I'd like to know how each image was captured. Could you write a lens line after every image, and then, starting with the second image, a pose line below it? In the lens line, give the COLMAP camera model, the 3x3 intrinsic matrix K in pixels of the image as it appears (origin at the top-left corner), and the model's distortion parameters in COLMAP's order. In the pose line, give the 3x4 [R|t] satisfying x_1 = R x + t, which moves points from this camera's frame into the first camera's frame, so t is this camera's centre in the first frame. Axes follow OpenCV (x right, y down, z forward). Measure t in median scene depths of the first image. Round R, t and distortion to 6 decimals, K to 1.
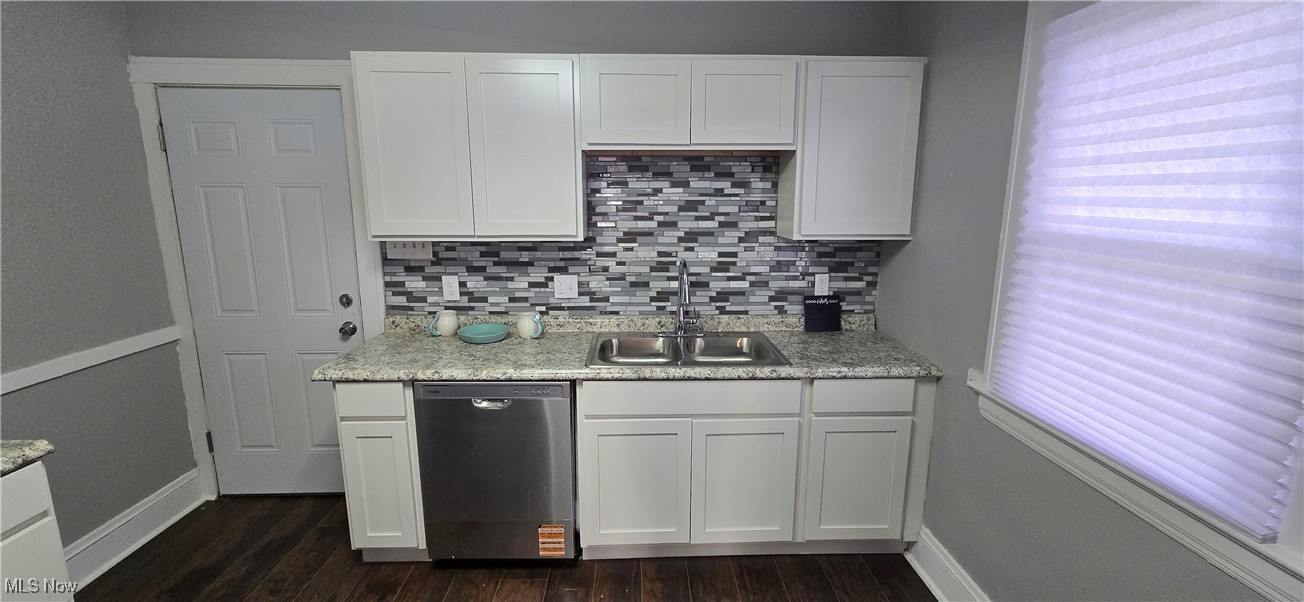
lens RADIAL K [[534.4, 0, 652.0], [0, 534.4, 301.0], [0, 0, 1]] dist [0.001416, 0.000521]
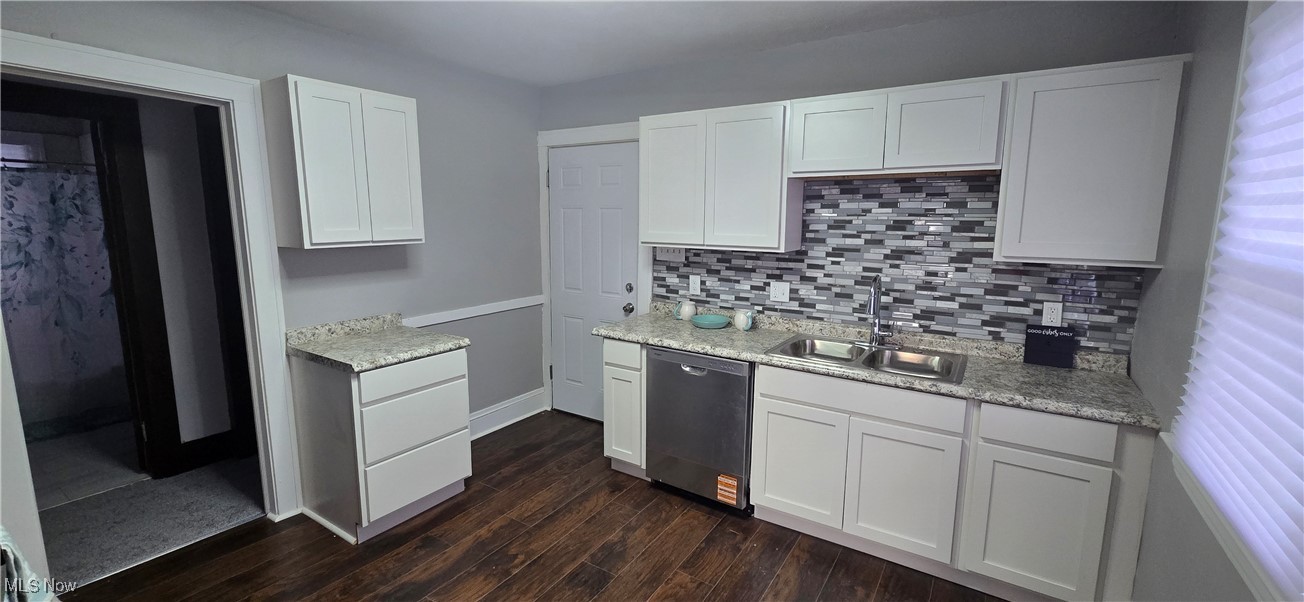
lens RADIAL K [[534.4, 0, 652.0], [0, 534.4, 301.0], [0, 0, 1]] dist [0.001416, 0.000521]
pose [[0.819117, 0.096175, -0.565507, 0.281101], [-0.116126, 0.993234, 0.000713, 0.025936], [0.561750, 0.065086, 0.824743, -0.131794]]
